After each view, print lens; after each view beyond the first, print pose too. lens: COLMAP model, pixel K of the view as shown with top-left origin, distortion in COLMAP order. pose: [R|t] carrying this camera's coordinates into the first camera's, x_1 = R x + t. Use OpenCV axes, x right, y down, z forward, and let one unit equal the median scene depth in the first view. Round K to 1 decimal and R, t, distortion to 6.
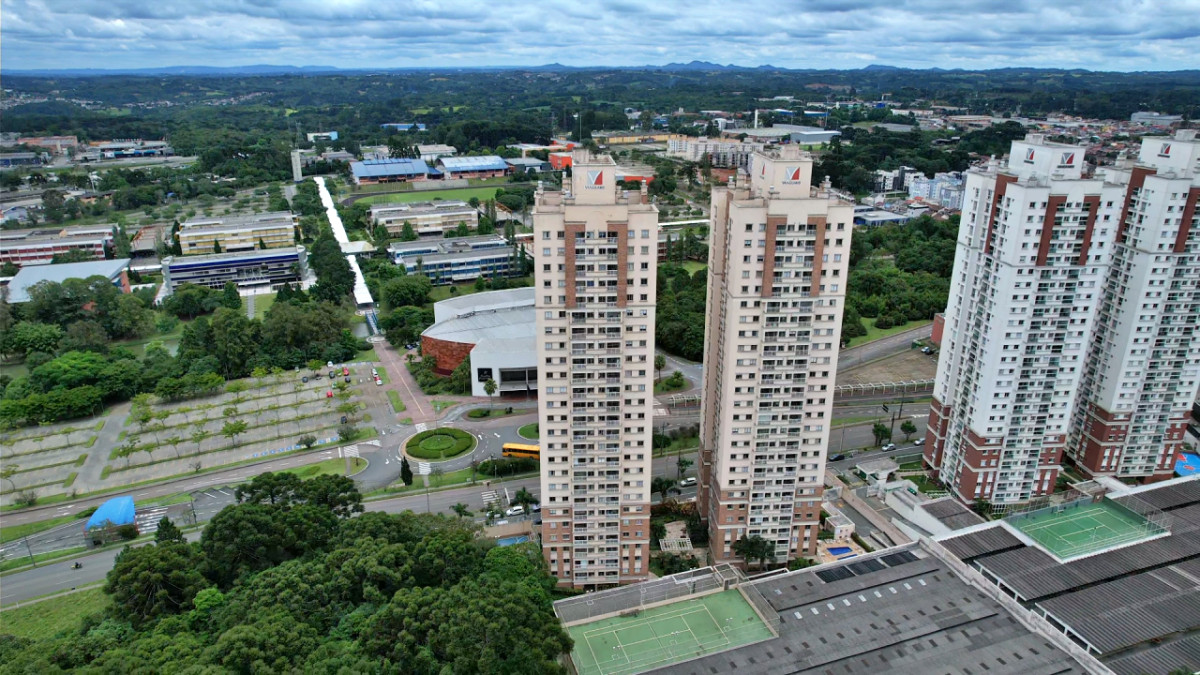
lens RADIAL K [[763.9, 0, 601.6], [0, 763.9, 346.5], [0, 0, 1]] dist [-0.082138, 0.072923]
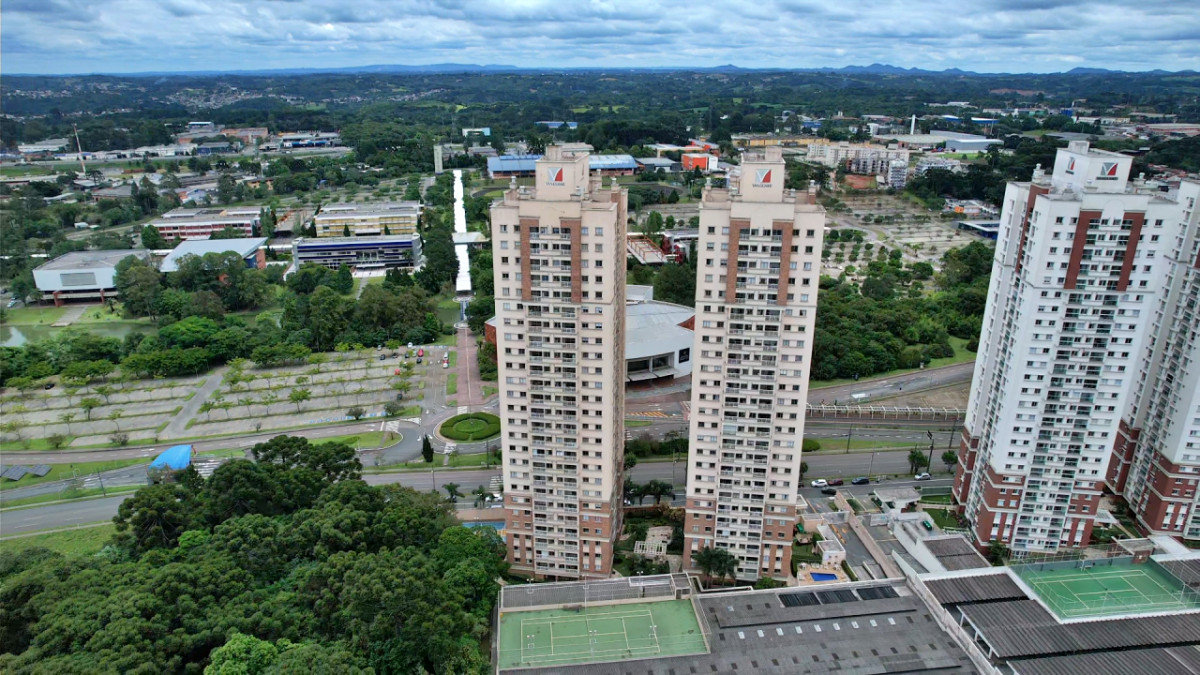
lens RADIAL K [[763.9, 0, 600.7], [0, 763.9, 345.3], [0, 0, 1]] dist [-0.082138, 0.072923]
pose [[0.977098, 0.074427, -0.199349, 0.199799], [-0.074935, 0.997176, 0.005005, -0.002712], [0.199159, 0.010048, 0.979916, 0.014093]]
